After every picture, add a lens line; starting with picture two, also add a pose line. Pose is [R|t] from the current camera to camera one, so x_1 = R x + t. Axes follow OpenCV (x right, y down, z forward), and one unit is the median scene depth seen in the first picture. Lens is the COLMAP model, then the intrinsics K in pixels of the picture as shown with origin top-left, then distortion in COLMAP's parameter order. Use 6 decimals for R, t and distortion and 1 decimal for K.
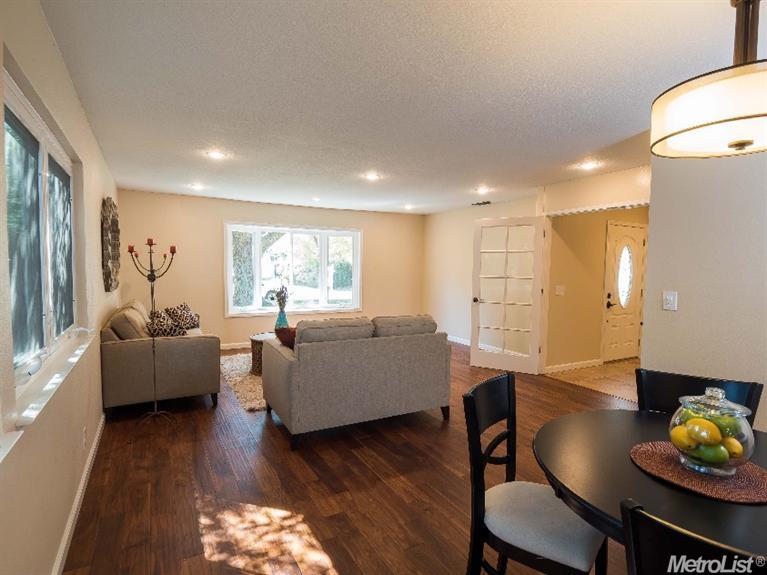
lens RADIAL K [[431.1, 0, 384.1], [0, 431.1, 286.9], [0, 0, 1]] dist [0.034862, -0.000251]
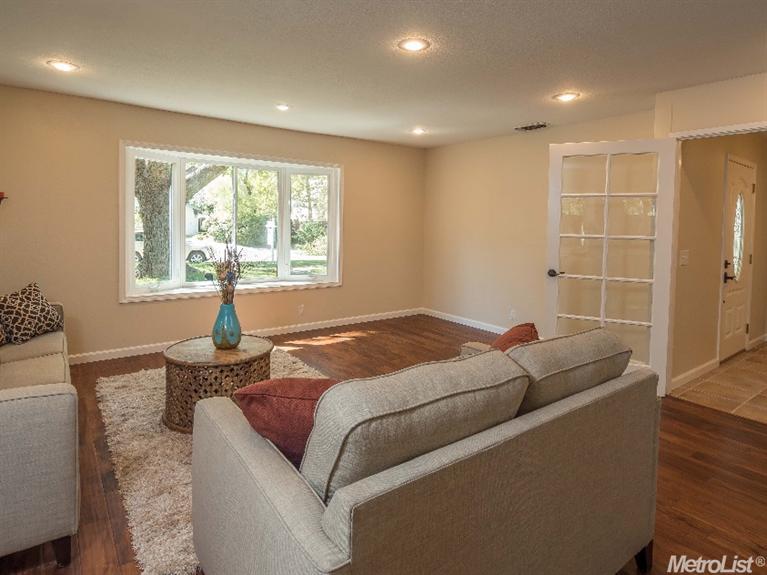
lens RADIAL K [[431.1, 0, 382.4], [0, 431.1, 240.0], [0, 0, 1]] dist [0.034862, -0.000251]
pose [[0.987423, 0.001459, 0.158092, -0.105109], [-0.000140, 0.999965, -0.008355, -0.010185], [-0.158099, 0.008228, 0.987389, 0.342536]]
